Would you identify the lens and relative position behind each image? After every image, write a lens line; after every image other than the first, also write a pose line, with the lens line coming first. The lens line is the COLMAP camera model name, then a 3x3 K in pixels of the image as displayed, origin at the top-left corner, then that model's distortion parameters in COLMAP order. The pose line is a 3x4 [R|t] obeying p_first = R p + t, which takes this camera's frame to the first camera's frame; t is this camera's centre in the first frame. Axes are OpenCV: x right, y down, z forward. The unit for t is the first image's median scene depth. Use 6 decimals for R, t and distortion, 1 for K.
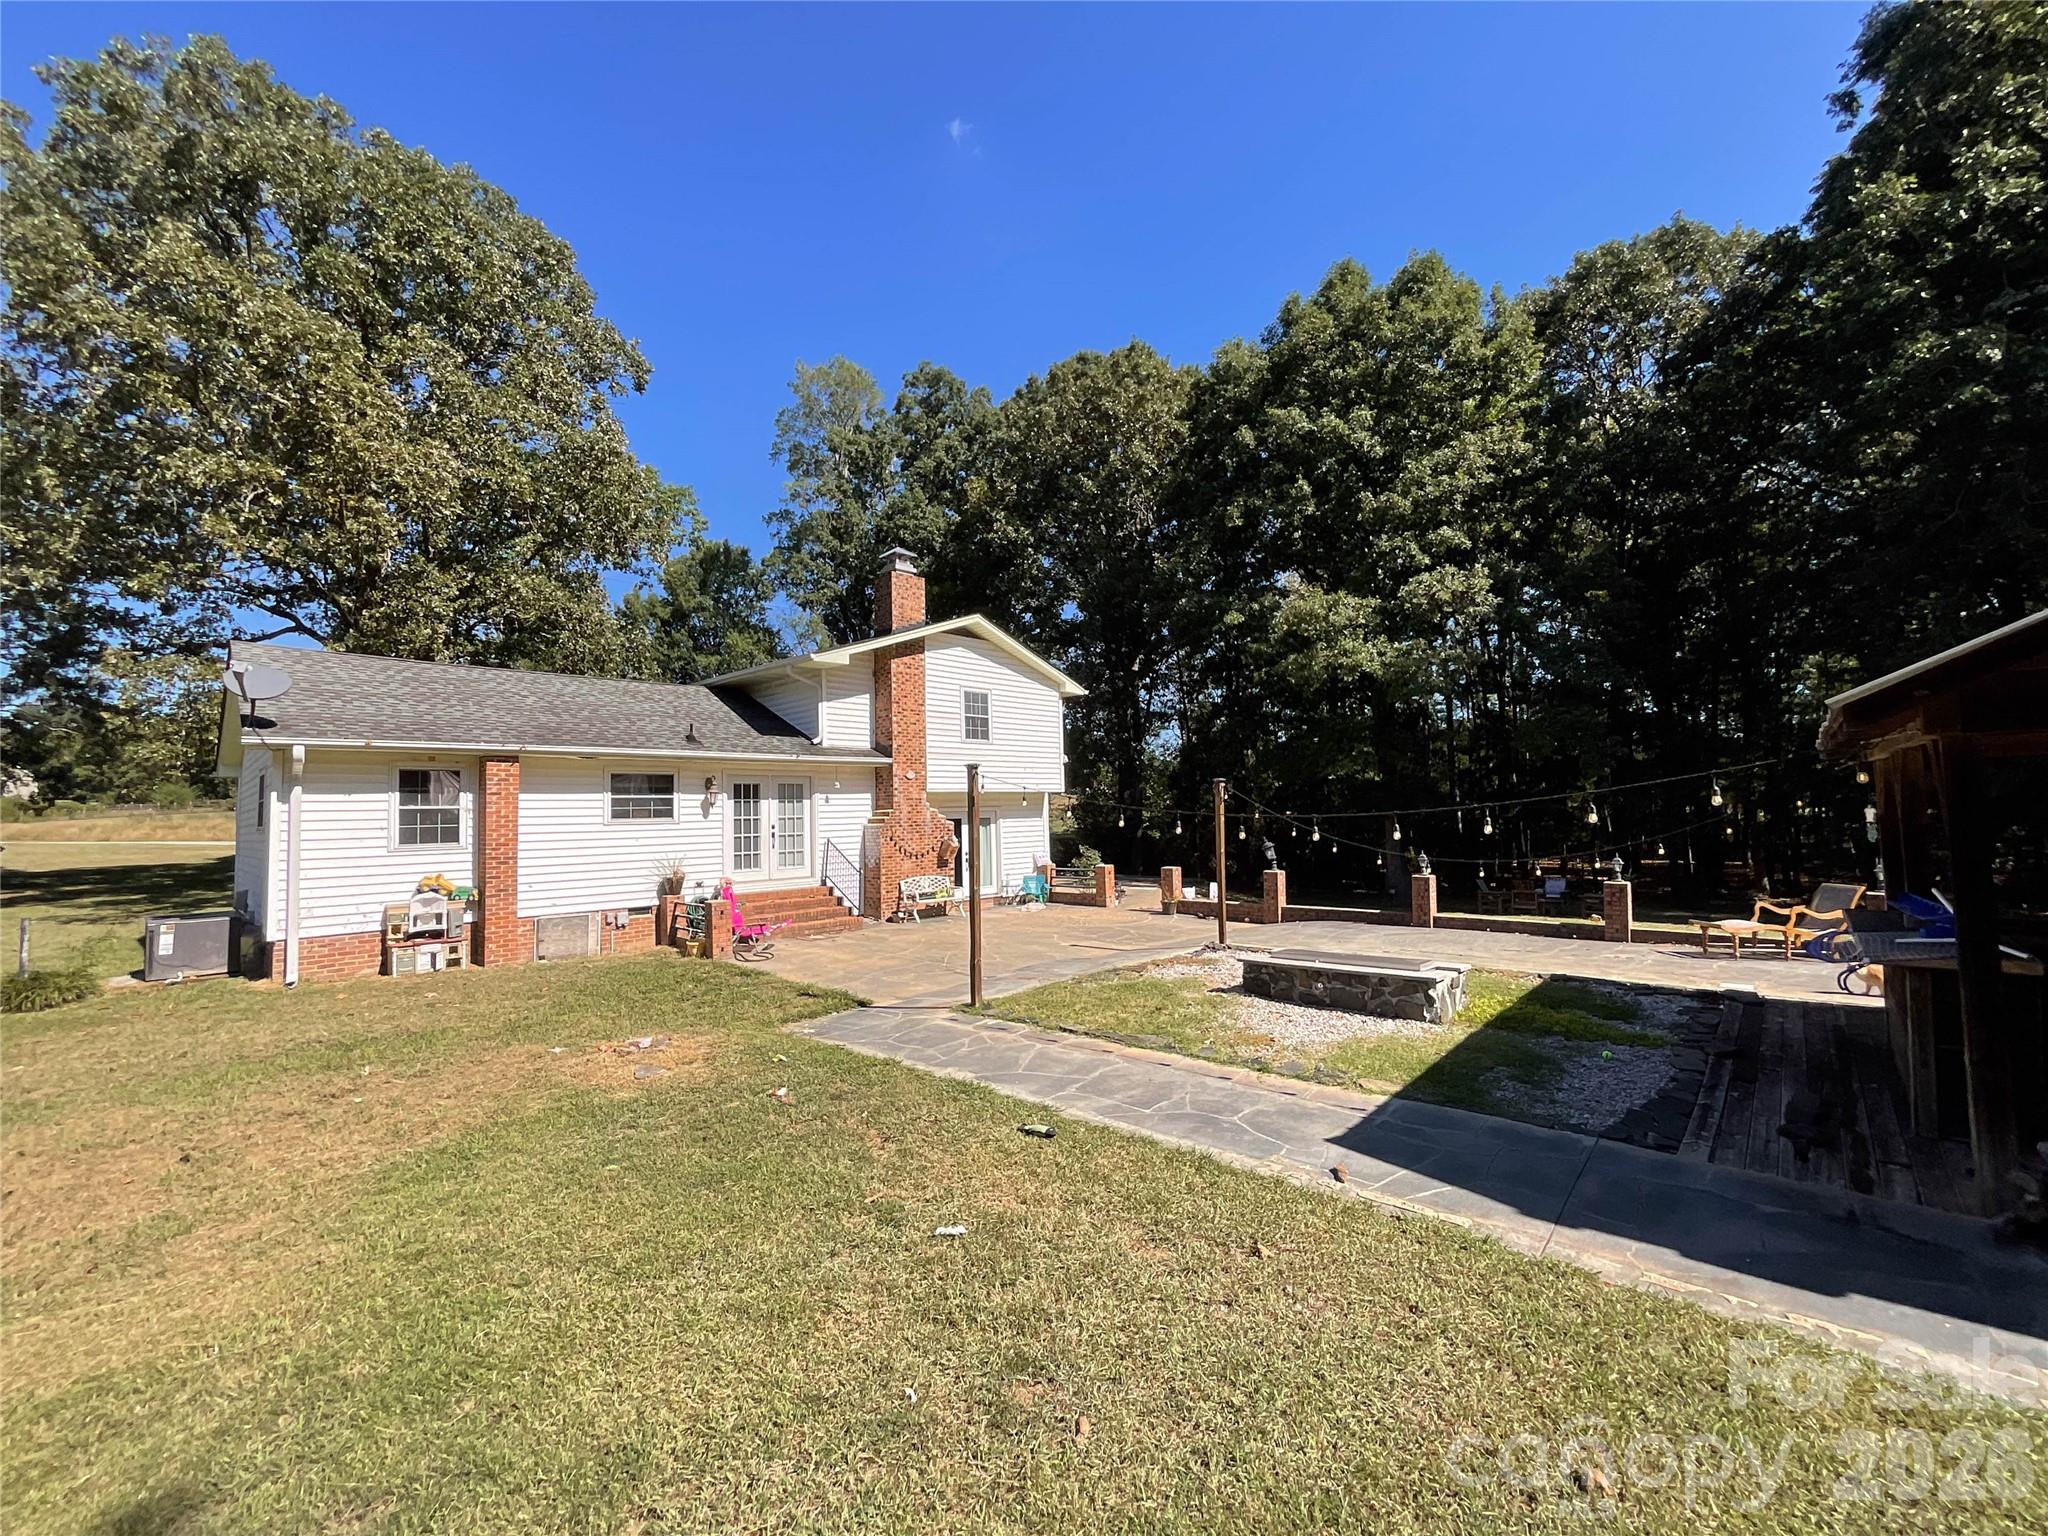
lens RADIAL K [[859.3, 0, 1026.0], [0, 859.3, 769.5], [0, 0, 1]] dist [-0.004808, 0.000413]
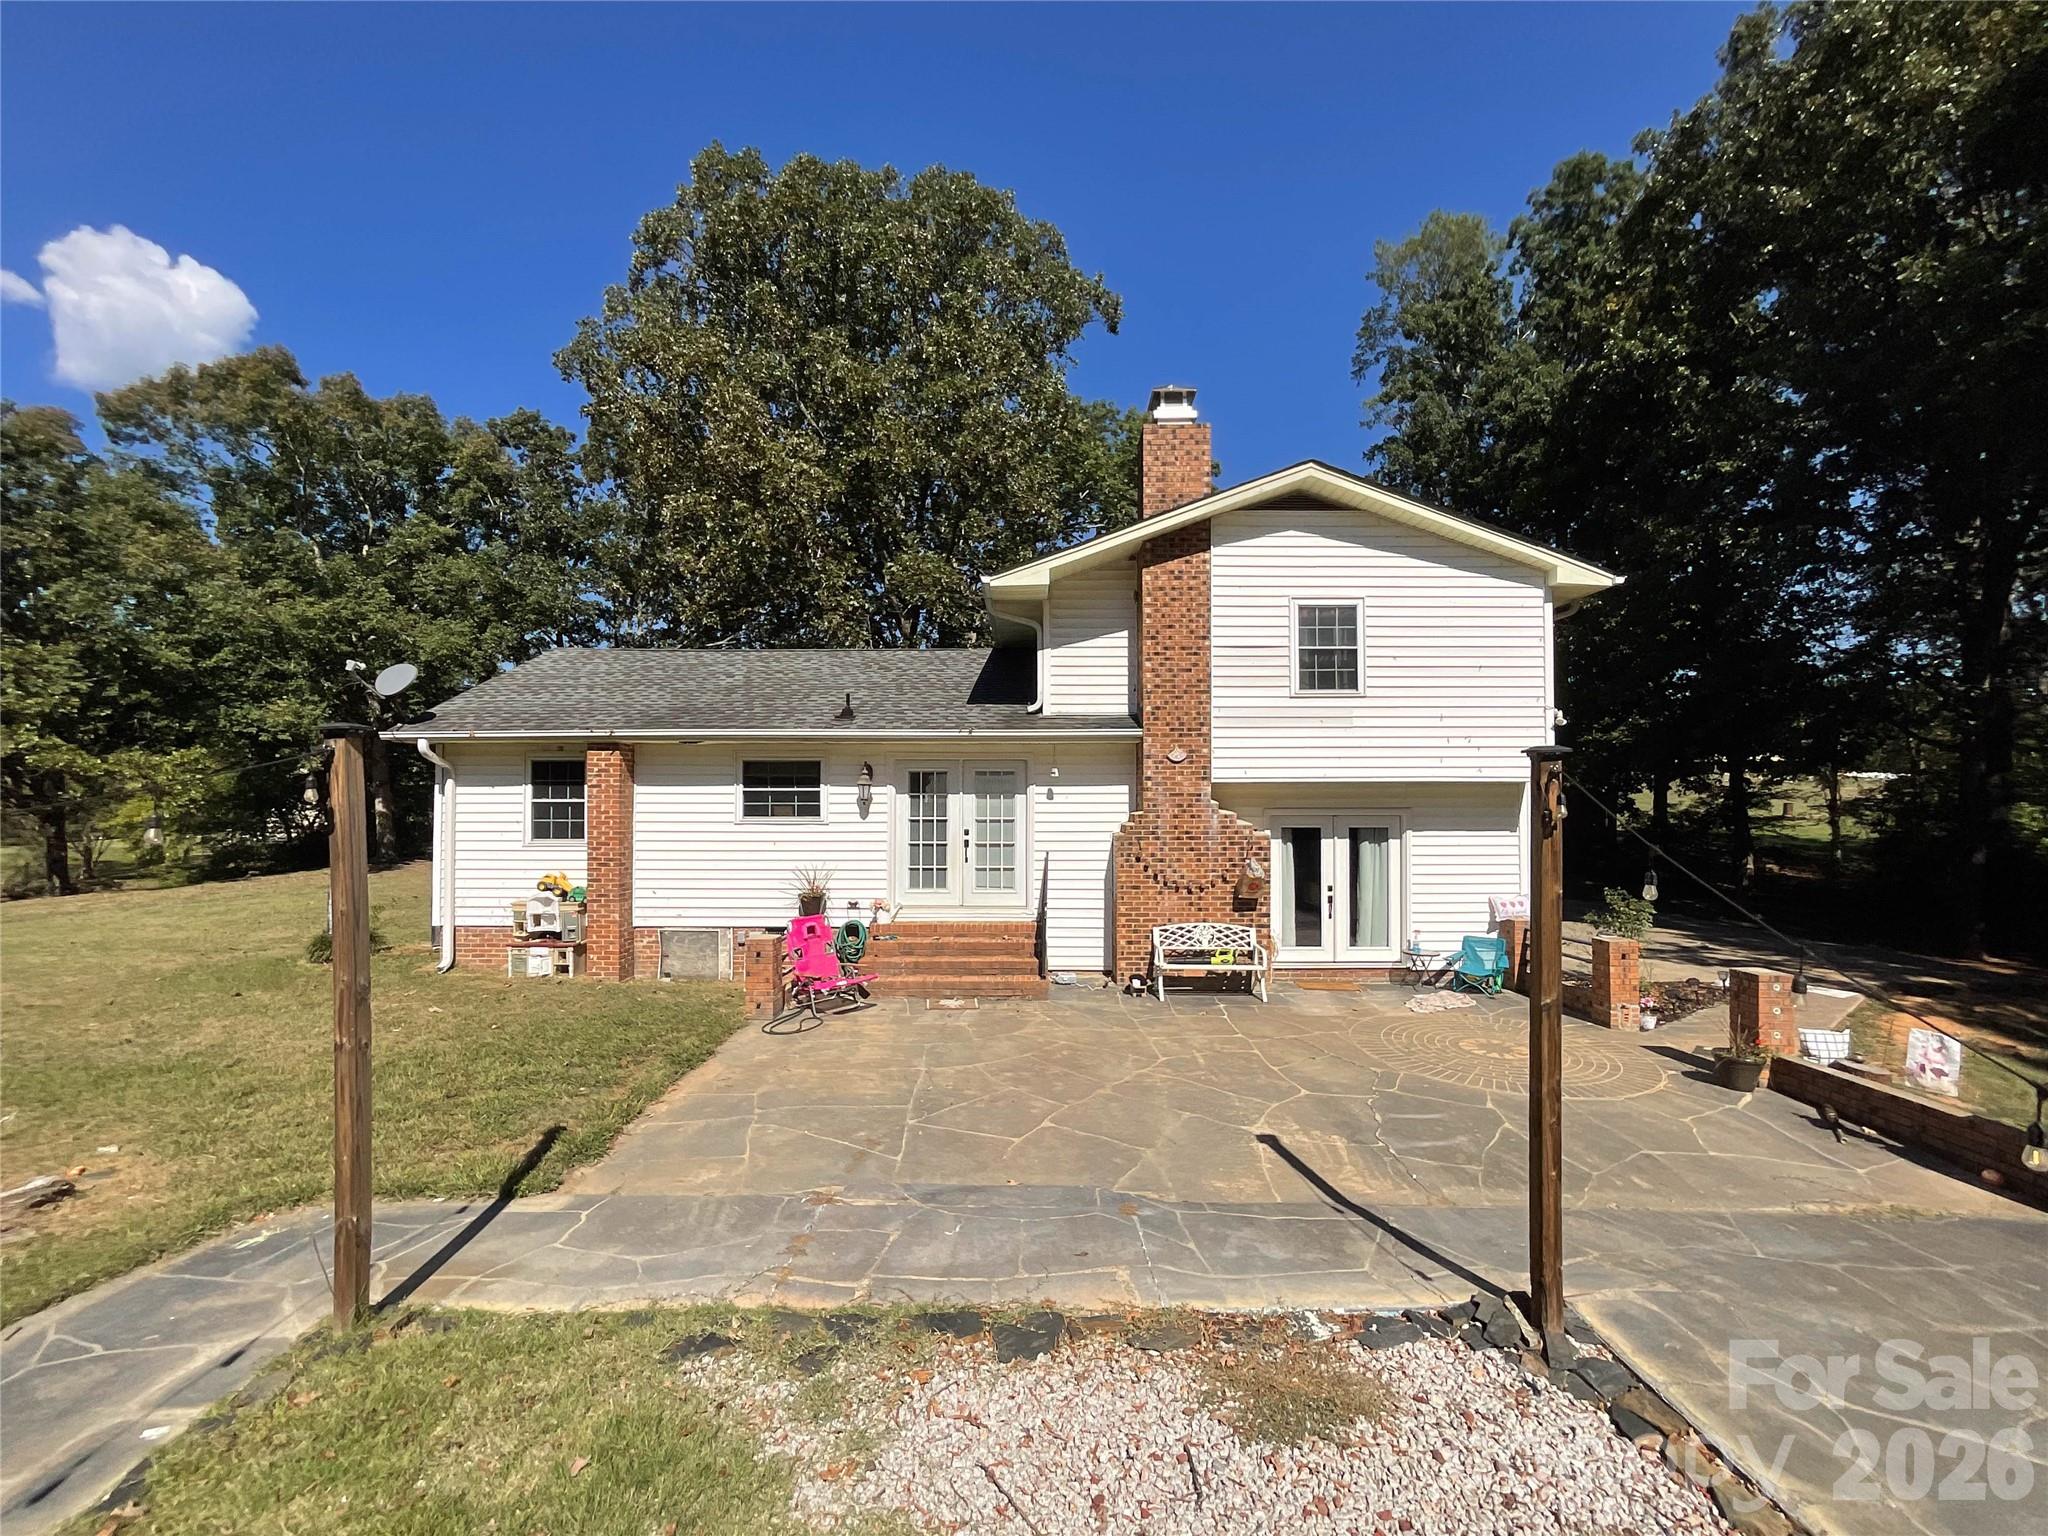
lens RADIAL K [[859.3, 0, 1020.8], [0, 859.3, 800.5], [0, 0, 1]] dist [-0.004808, 0.000413]
pose [[0.689185, 0.014754, -0.724435, 0.251826], [0.020895, 0.998972, 0.040224, 0.012718], [0.724284, -0.042859, 0.688168, 0.543770]]
